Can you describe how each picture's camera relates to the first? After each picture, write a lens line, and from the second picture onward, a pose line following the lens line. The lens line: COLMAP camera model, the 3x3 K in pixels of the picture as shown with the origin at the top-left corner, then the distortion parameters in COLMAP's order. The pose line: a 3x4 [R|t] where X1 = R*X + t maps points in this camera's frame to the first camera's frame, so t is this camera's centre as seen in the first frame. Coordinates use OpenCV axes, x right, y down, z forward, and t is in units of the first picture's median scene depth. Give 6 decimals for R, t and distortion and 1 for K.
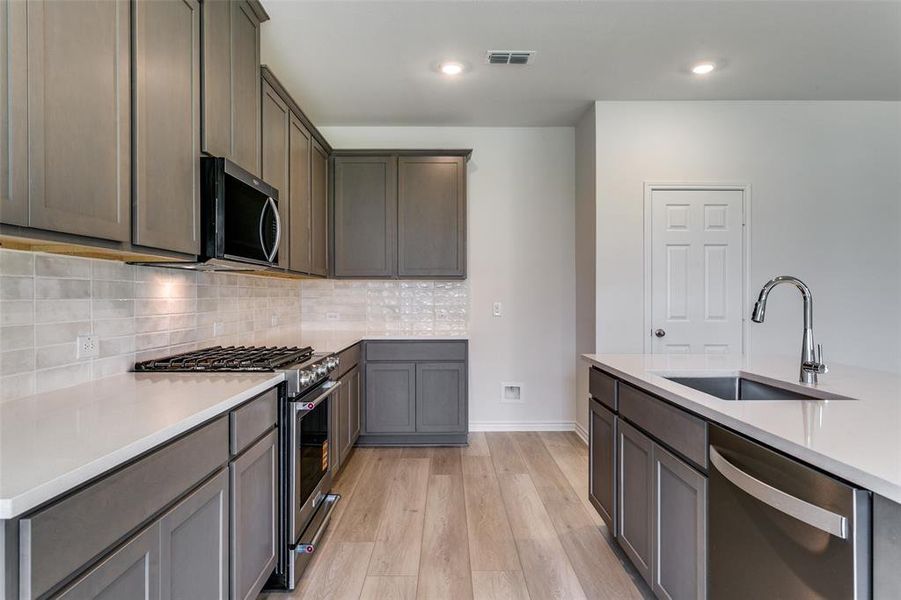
lens RADIAL K [[579.6, 0, 447.2], [0, 579.6, 298.4], [0, 0, 1]] dist [-0.004075, 0.000376]
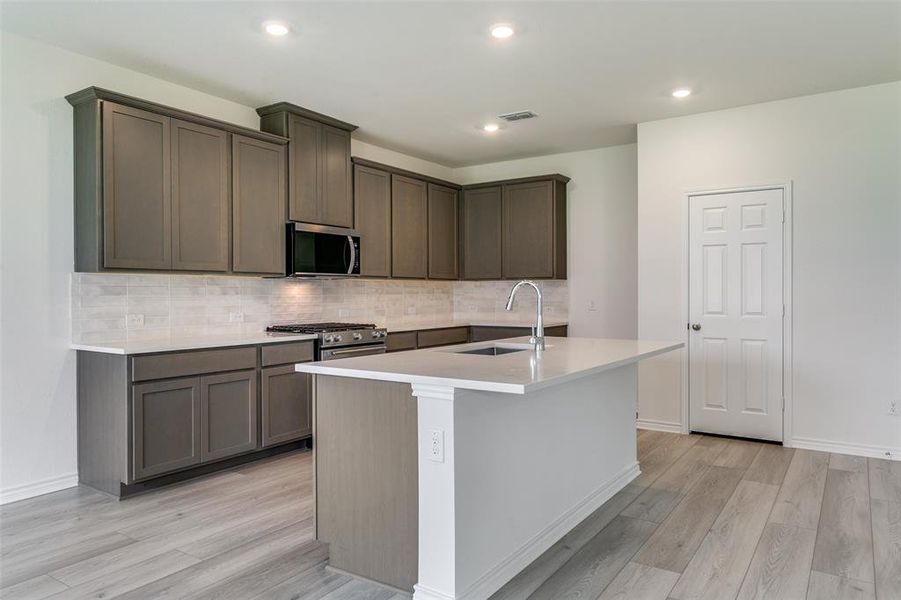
lens RADIAL K [[579.6, 0, 446.8], [0, 579.6, 301.6], [0, 0, 1]] dist [-0.004075, 0.000376]
pose [[0.828344, 0.006634, -0.560181, 0.591970], [-0.000533, 0.999939, 0.011054, 0.000210], [0.560220, -0.008858, 0.828297, -0.170183]]
